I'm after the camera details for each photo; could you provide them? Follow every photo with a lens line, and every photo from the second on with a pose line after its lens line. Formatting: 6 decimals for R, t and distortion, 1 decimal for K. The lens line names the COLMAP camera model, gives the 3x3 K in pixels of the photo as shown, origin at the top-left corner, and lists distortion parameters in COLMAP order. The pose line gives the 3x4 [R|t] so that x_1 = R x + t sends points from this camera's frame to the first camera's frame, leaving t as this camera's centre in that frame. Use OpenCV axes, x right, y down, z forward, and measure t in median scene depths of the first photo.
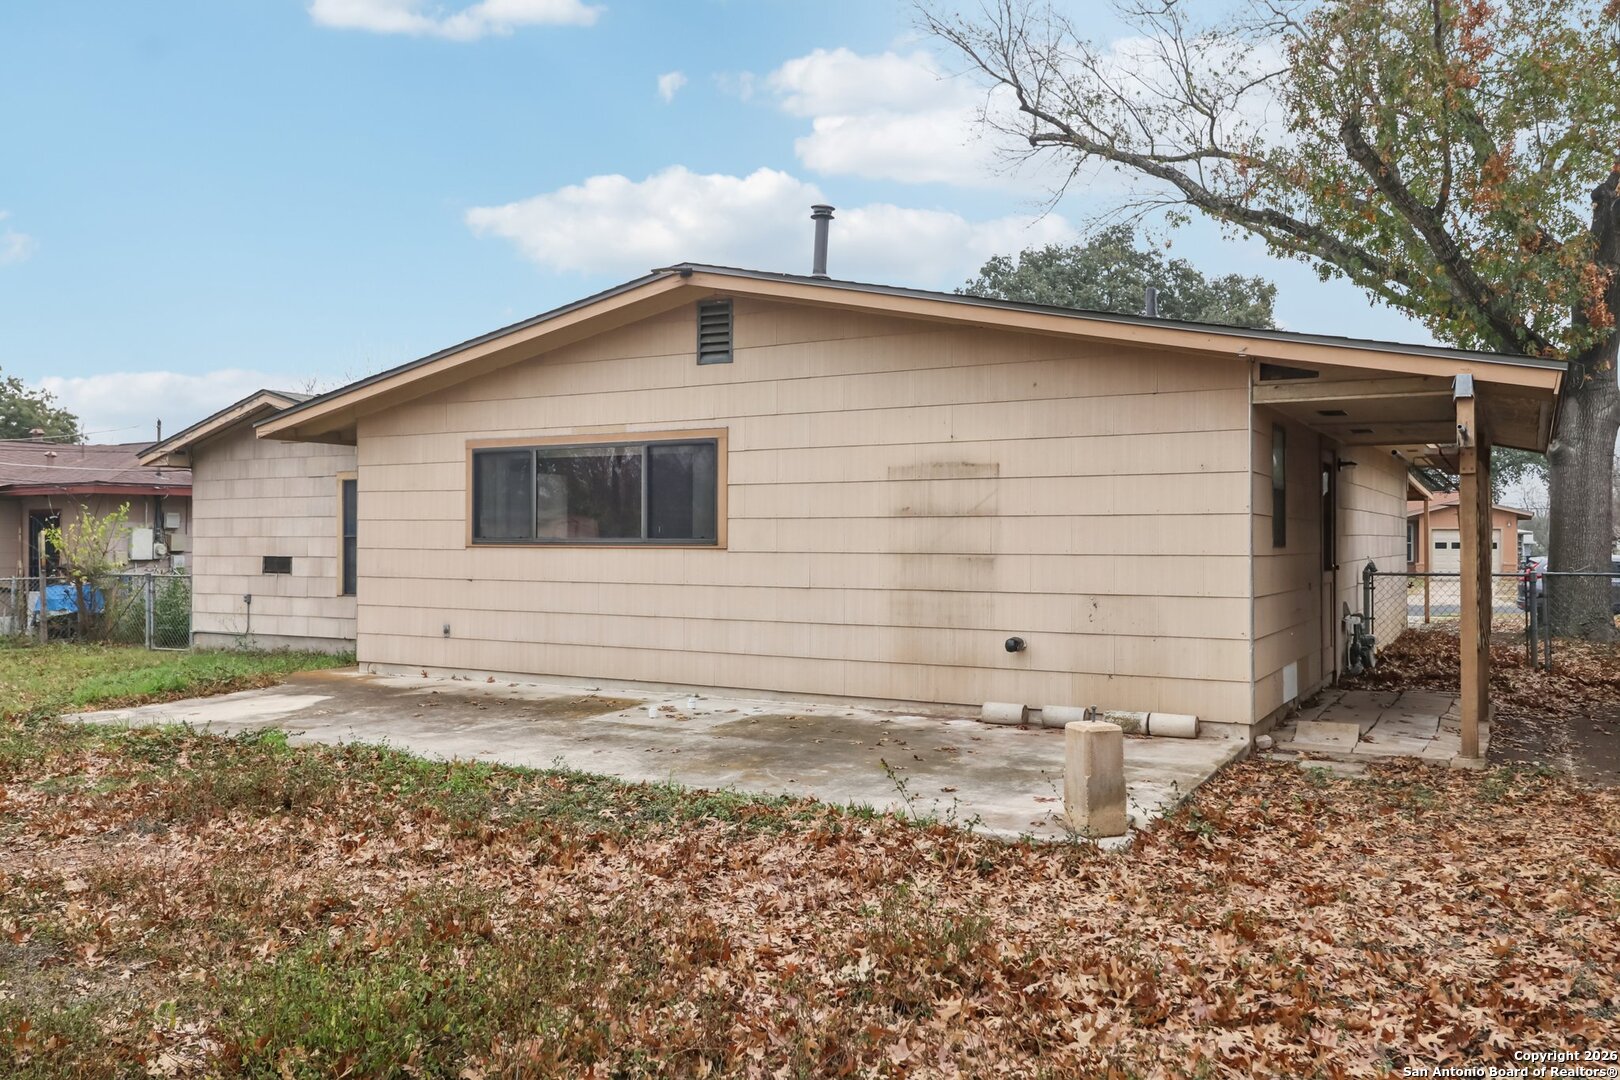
lens RADIAL K [[1277.9, 0, 800.6], [0, 1277.9, 538.5], [0, 0, 1]] dist [0.005597, -0.000757]
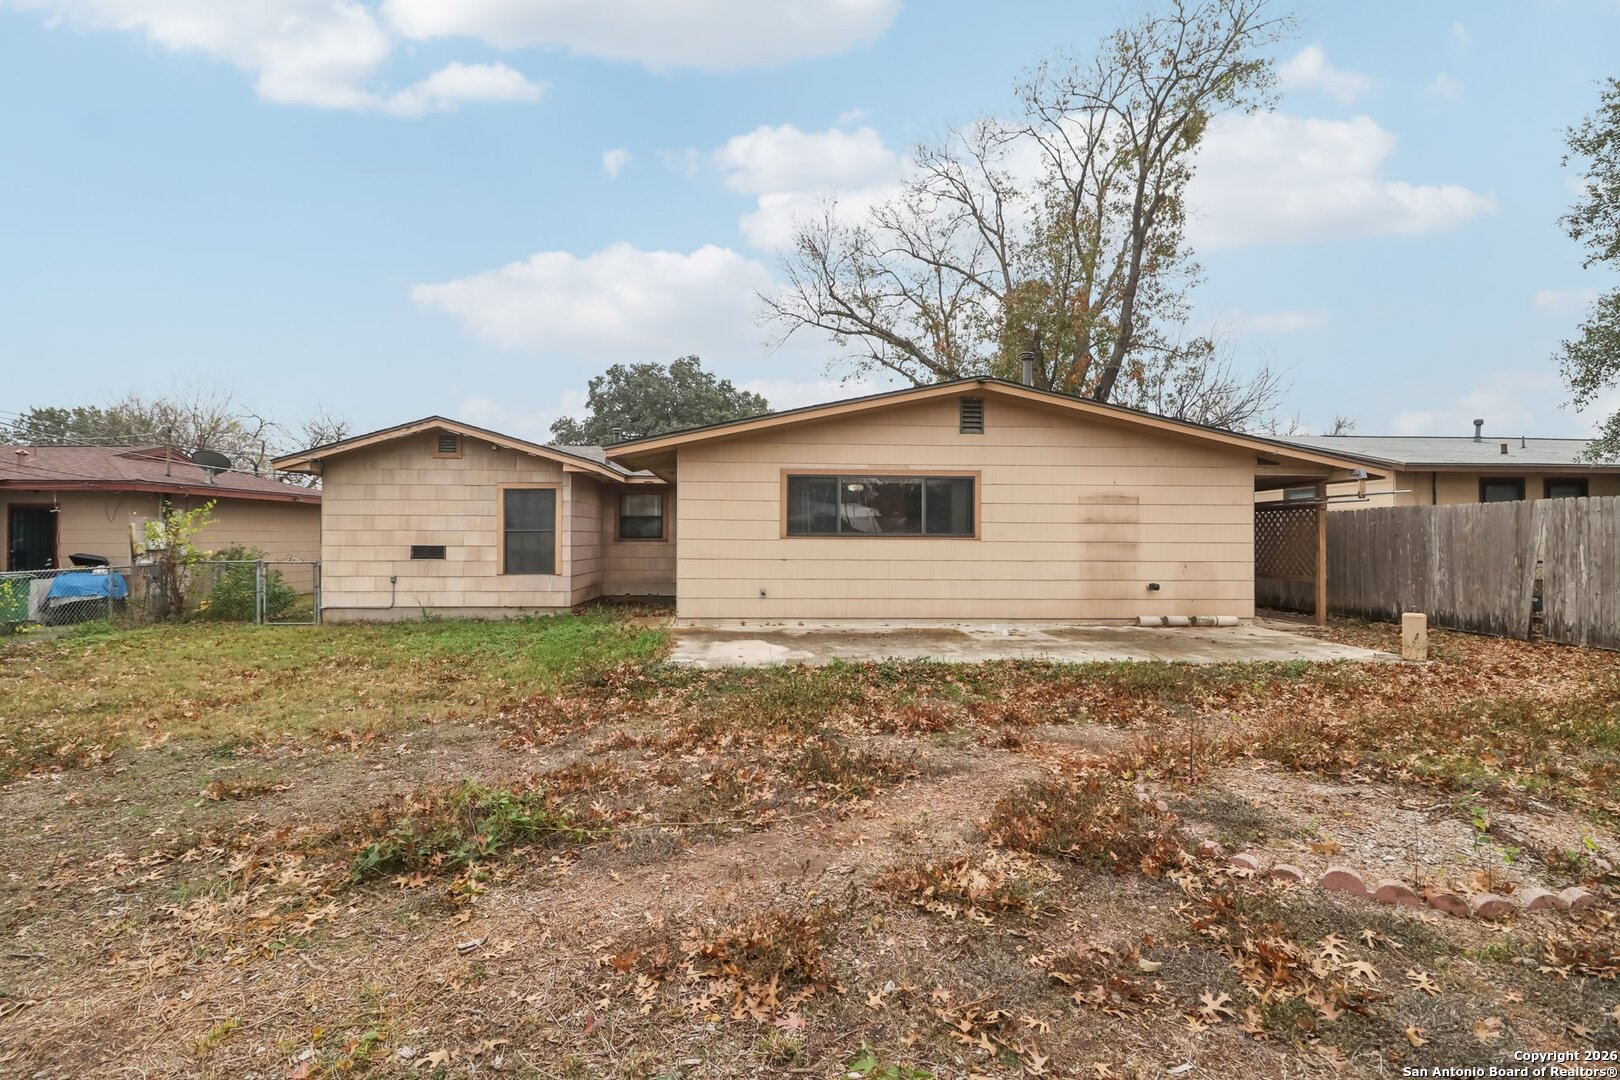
lens RADIAL K [[759.0, 0, 798.8], [0, 759.0, 533.9], [0, 0, 1]] dist [-0.000331, -0.013262]
pose [[0.841756, 0.006461, 0.539820, -0.826088], [-0.004627, 0.999978, -0.004754, 0.006459], [-0.539839, 0.001504, 0.841767, 0.252276]]
